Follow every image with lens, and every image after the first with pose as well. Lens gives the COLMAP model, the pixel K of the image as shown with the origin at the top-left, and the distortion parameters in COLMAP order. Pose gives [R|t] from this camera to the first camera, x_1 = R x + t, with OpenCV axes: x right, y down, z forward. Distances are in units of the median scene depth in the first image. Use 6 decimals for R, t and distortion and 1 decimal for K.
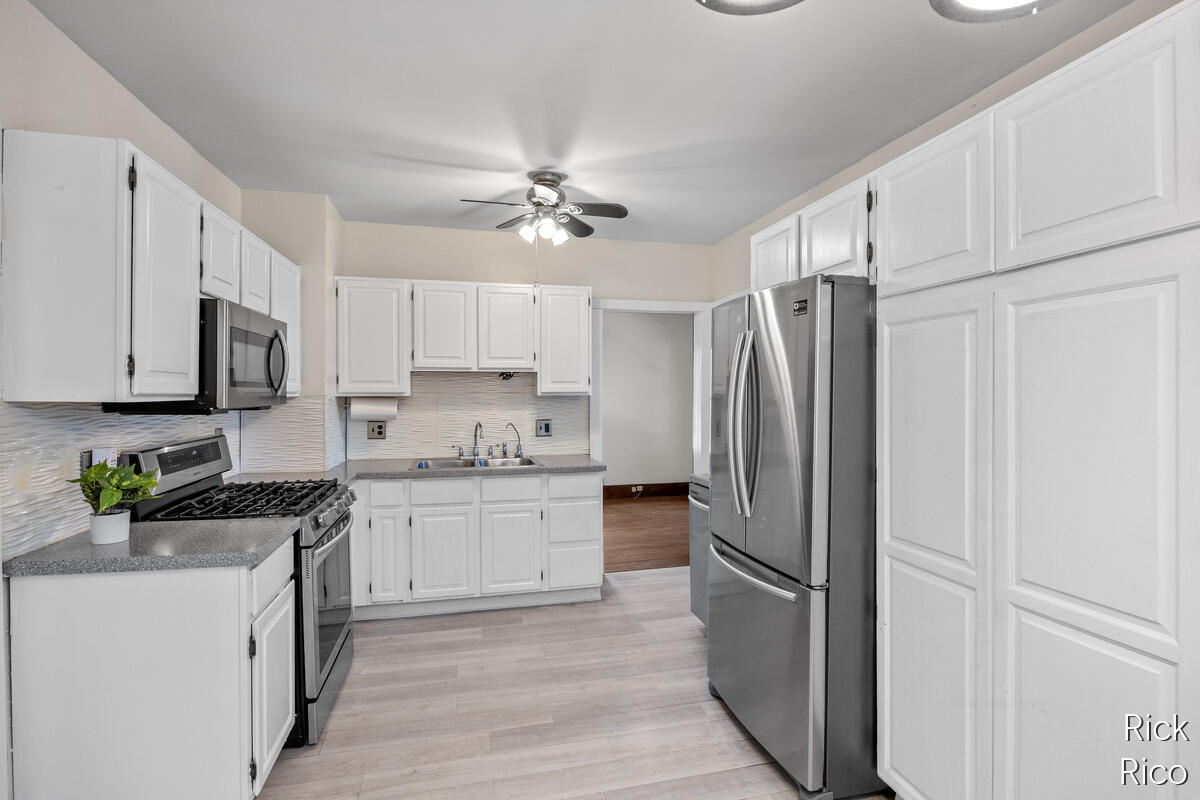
lens RADIAL K [[586.4, 0, 600.0], [0, 586.4, 400.0], [0, 0, 1]] dist [-0.011997, 0.000069]
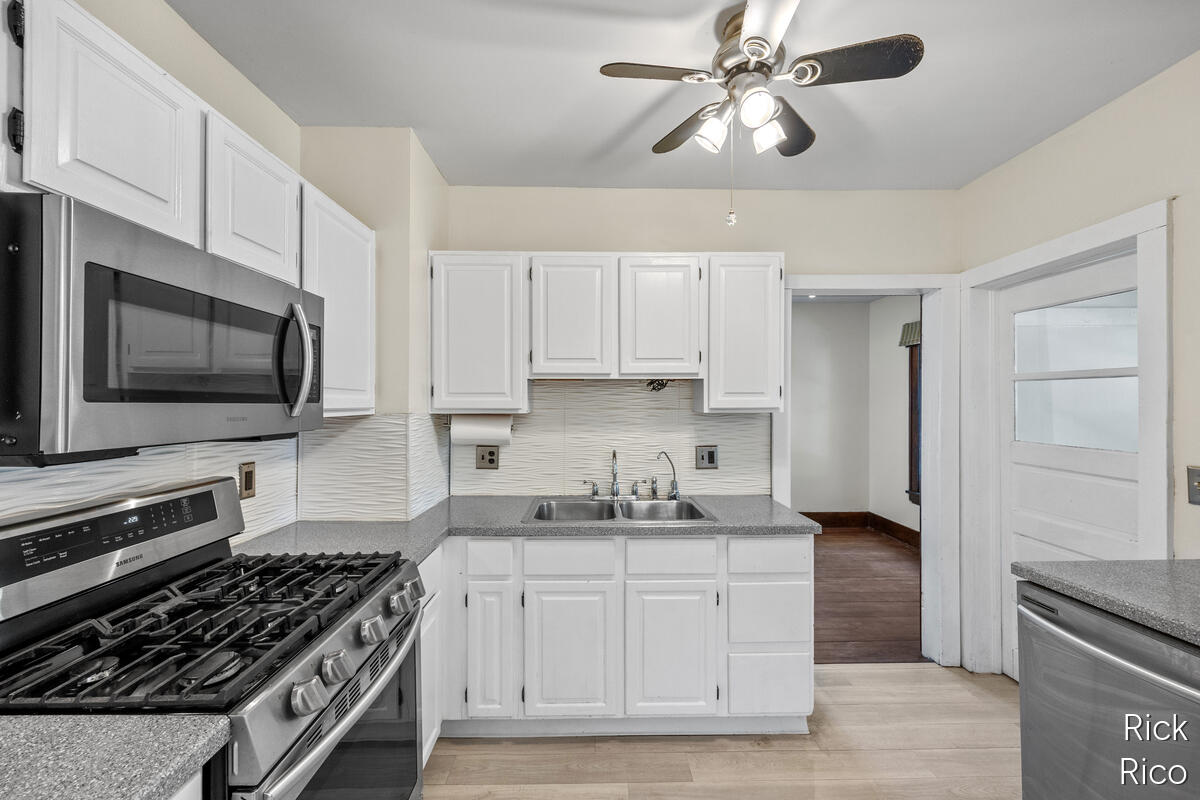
lens RADIAL K [[487.8, 0, 598.0], [0, 487.8, 395.4], [0, 0, 1]] dist [-0.002863, -0.000250]
pose [[0.976836, -0.004067, -0.213949, -0.110931], [-0.002705, 0.999505, -0.031353, -0.010292], [0.213971, 0.031206, 0.976341, 0.433738]]
